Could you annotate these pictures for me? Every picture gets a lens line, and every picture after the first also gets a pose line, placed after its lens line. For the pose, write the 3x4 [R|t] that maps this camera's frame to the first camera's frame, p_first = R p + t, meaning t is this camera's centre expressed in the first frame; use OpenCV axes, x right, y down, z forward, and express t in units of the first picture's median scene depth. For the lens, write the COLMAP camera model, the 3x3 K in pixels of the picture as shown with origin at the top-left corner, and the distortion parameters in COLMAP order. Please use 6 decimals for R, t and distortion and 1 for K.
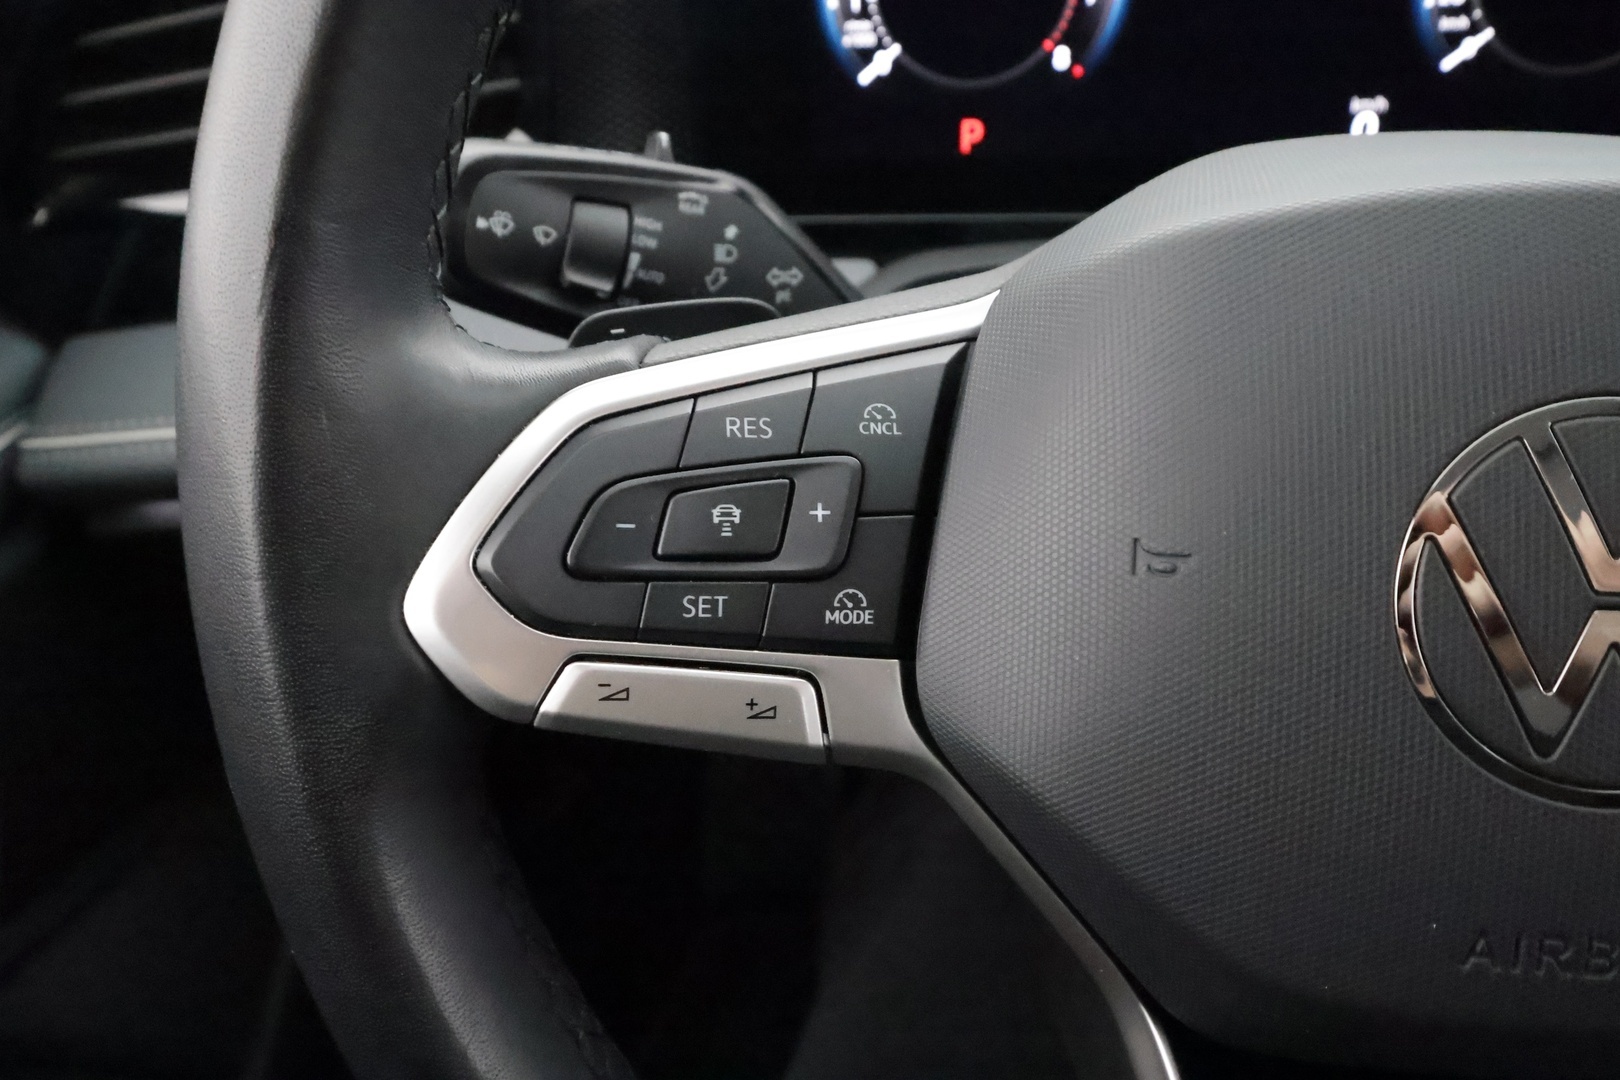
lens RADIAL K [[1288.5, 0, 852.7], [0, 1288.5, 570.6], [0, 0, 1]] dist [-0.003710, -0.006758]
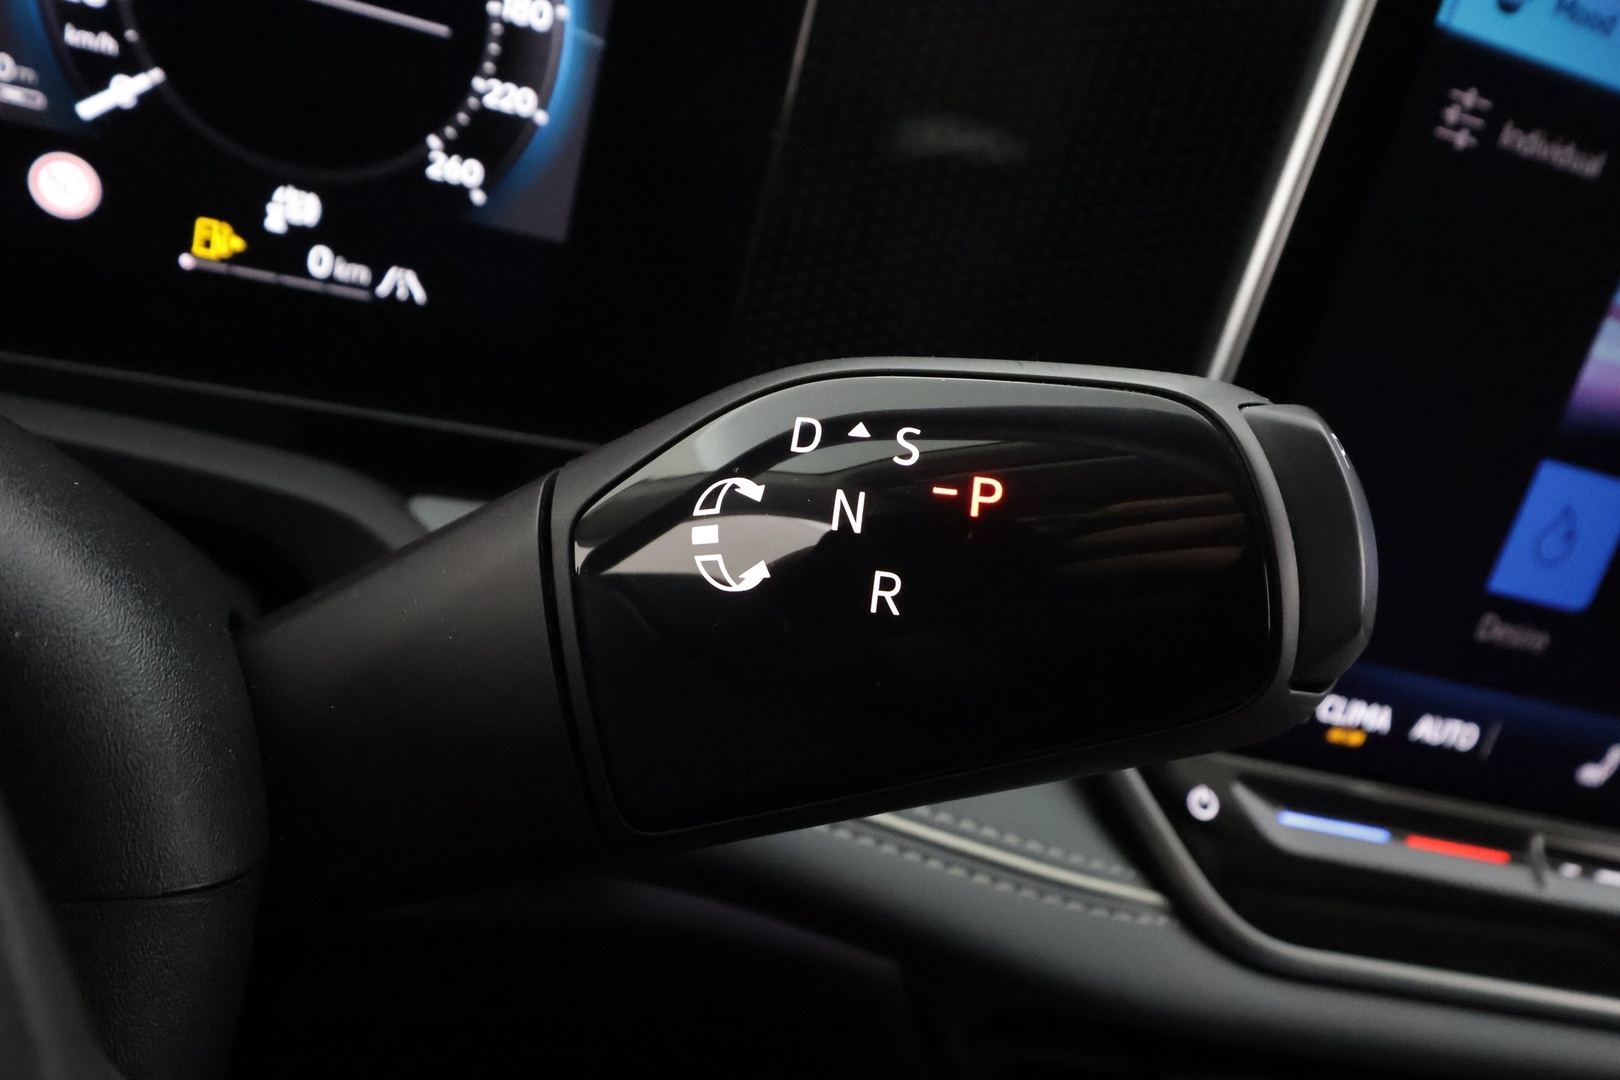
lens RADIAL K [[1288.5, 0, 852.7], [0, 1288.5, 570.6], [0, 0, 1]] dist [-0.003710, -0.006758]
pose [[0.861129, 0.132775, 0.490742, 0.835660], [-0.028065, 0.976236, -0.214884, -0.134947], [-0.507612, 0.171270, 0.844392, 0.632410]]
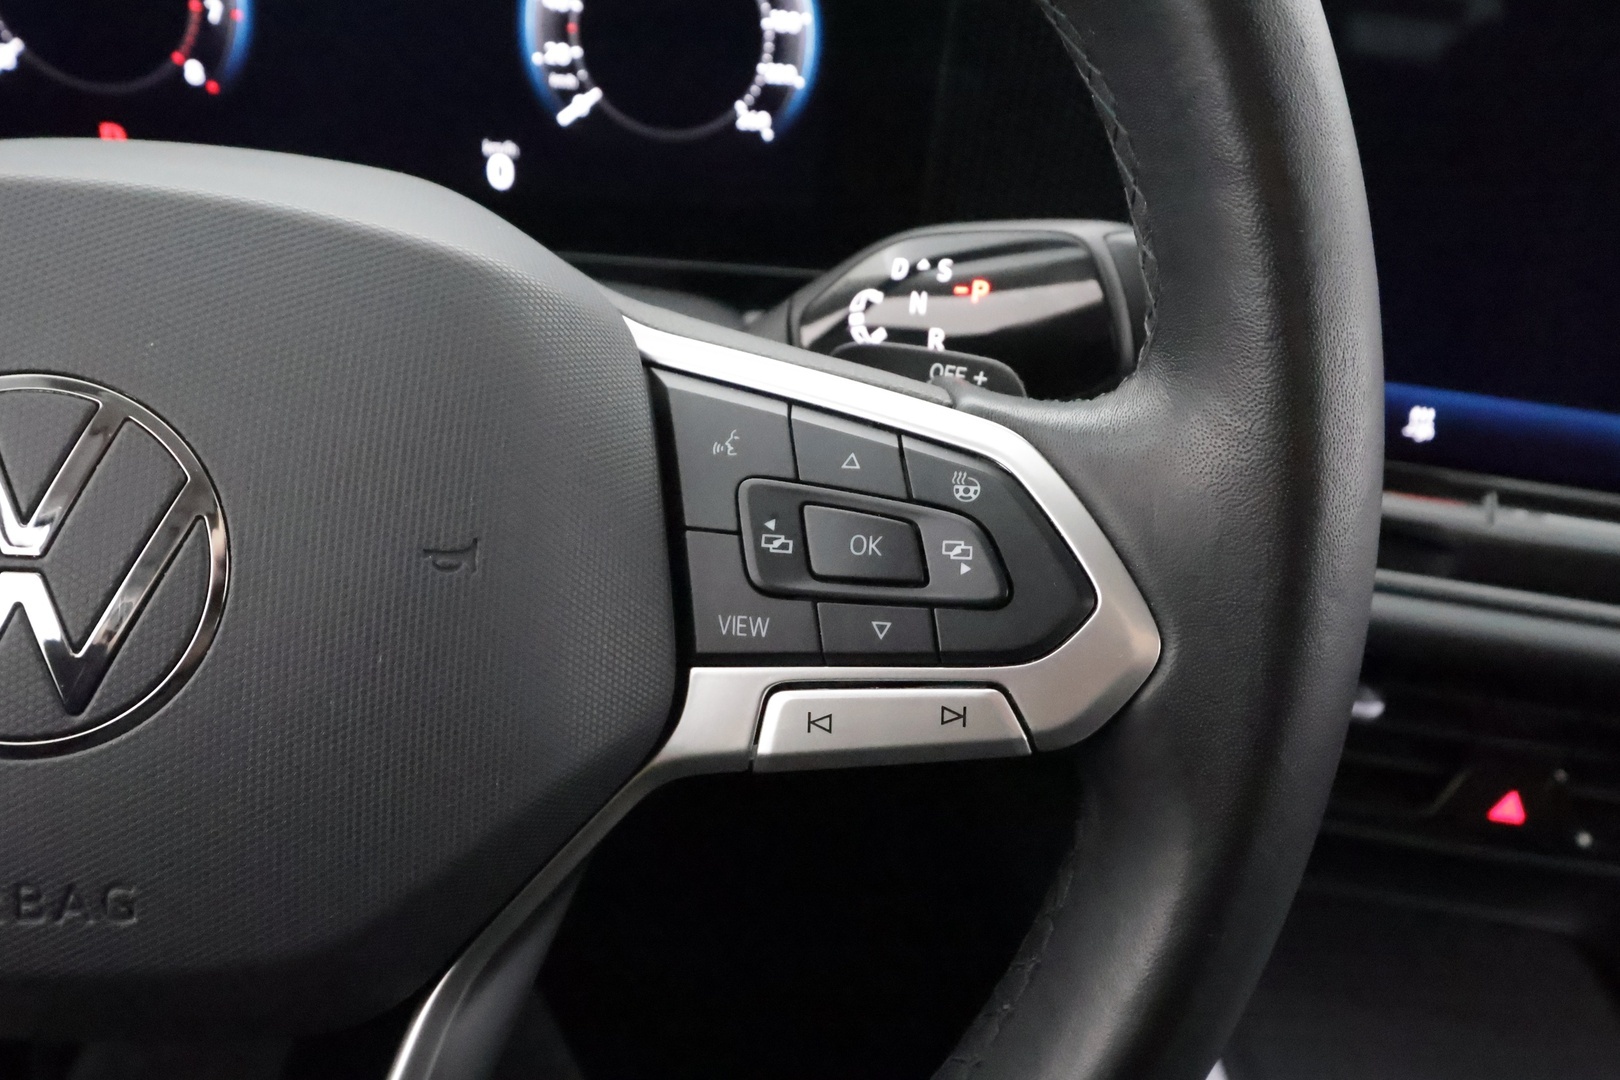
lens RADIAL K [[1288.5, 0, 852.7], [0, 1288.5, 570.6], [0, 0, 1]] dist [-0.003710, -0.006758]
pose [[0.970262, 0.031515, 0.239999, 0.748014], [-0.018458, 0.998234, -0.056461, 0.063085], [-0.241354, 0.050352, 0.969130, -0.129337]]
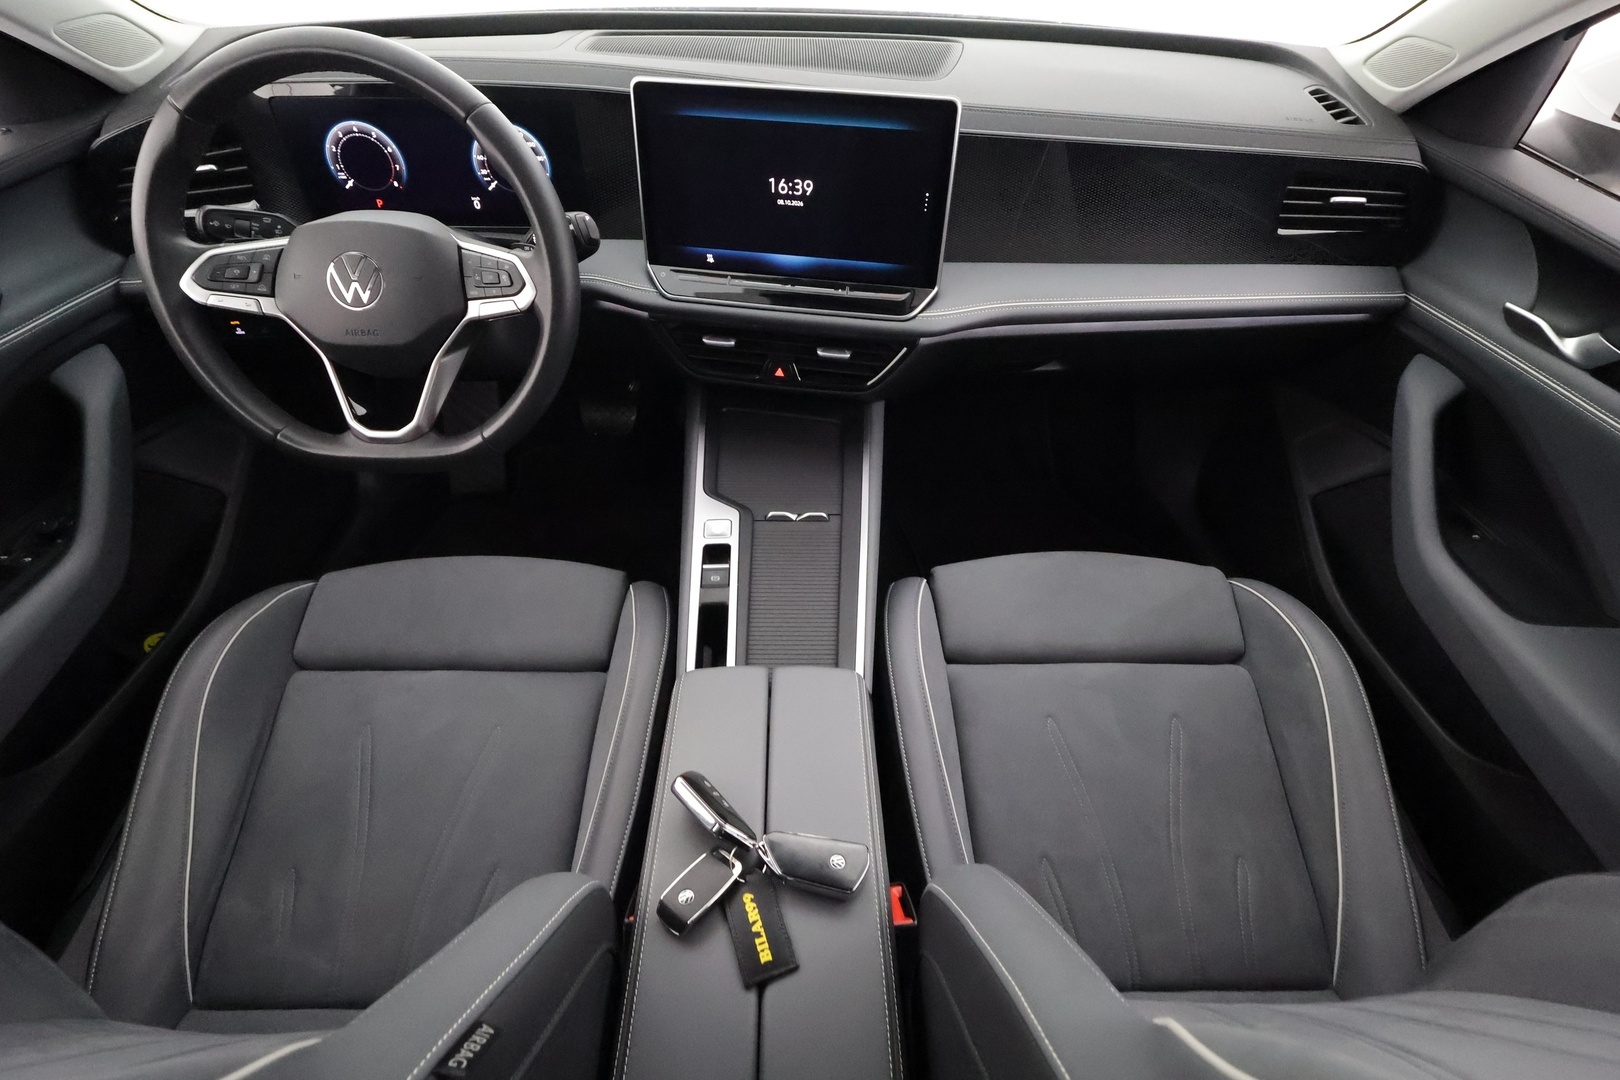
lens RADIAL K [[741.9, 0, 810.0], [0, 741.9, 540.0], [0, 0, 1]] dist [-0.005964, 0.000790]
pose [[0.991478, -0.027282, 0.127386, 1.912301], [0.011069, 0.991932, 0.126283, 0.729788], [-0.129803, -0.123797, 0.983781, -2.693480]]
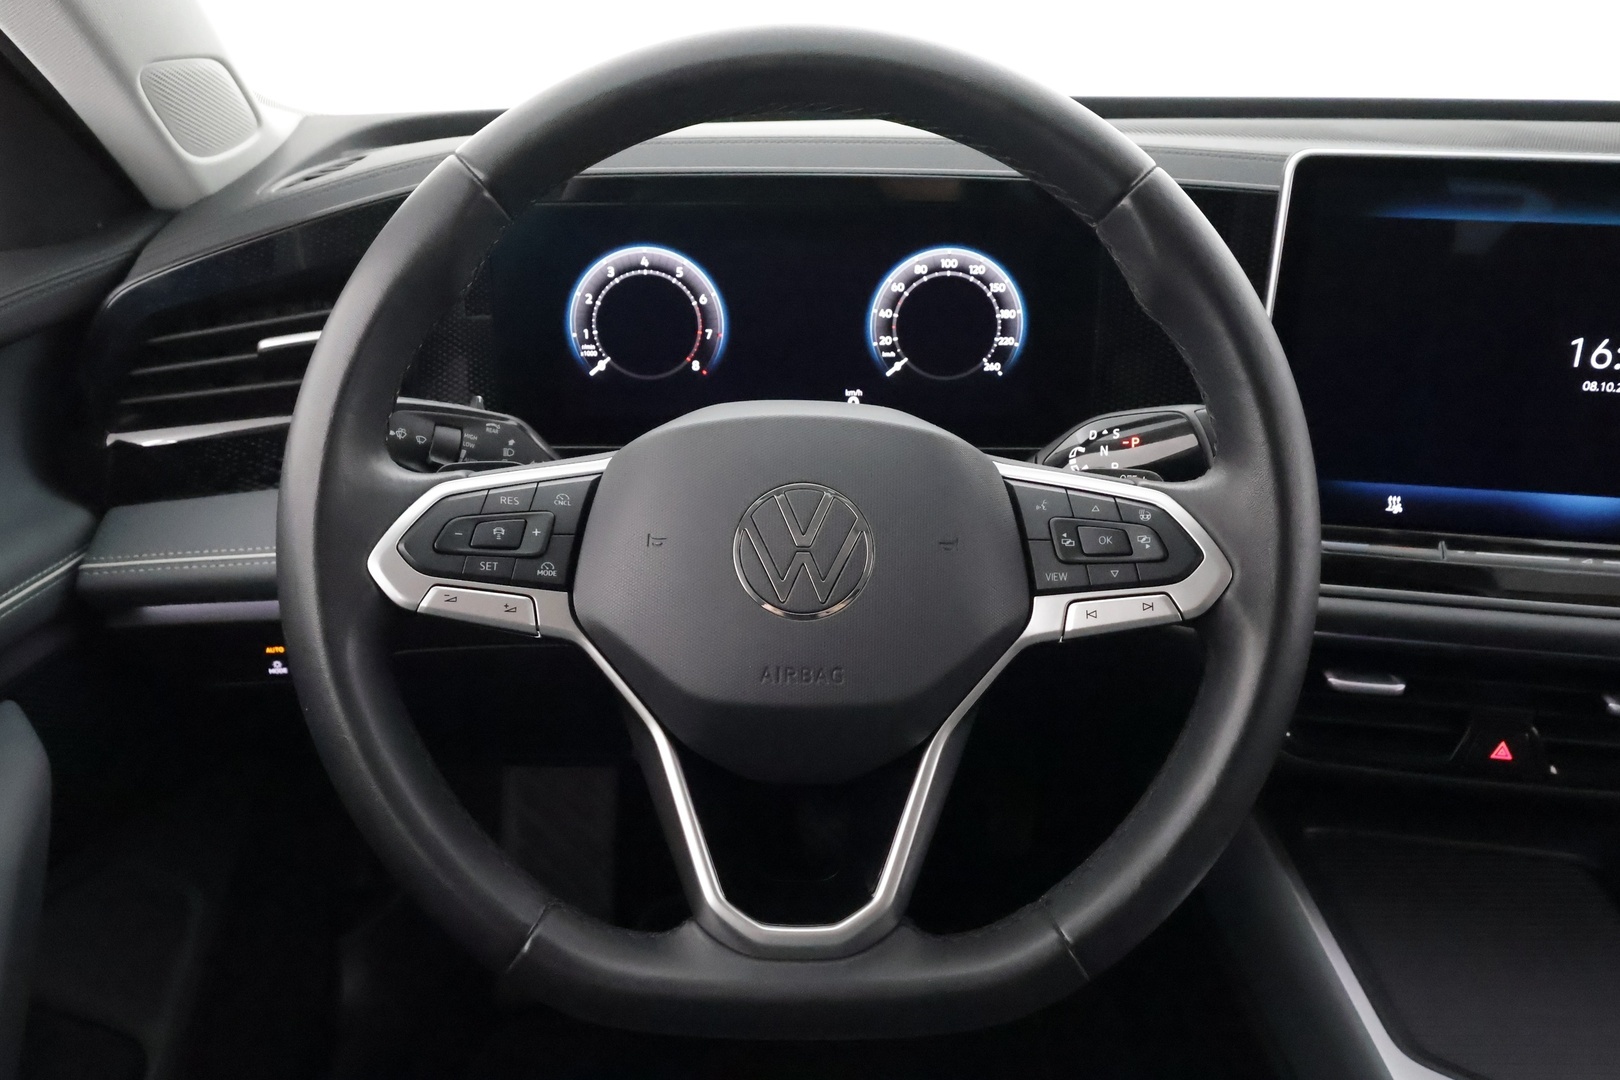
lens RADIAL K [[1278.1, 0, 810.0], [0, 1278.1, 540.0], [0, 0, 1]] dist [-0.010109, -0.004853]
pose [[0.993238, 0.010191, 0.115646, 0.198227], [0.017250, 0.972127, -0.233820, 0.512677], [-0.114805, 0.234234, 0.965378, -1.353832]]
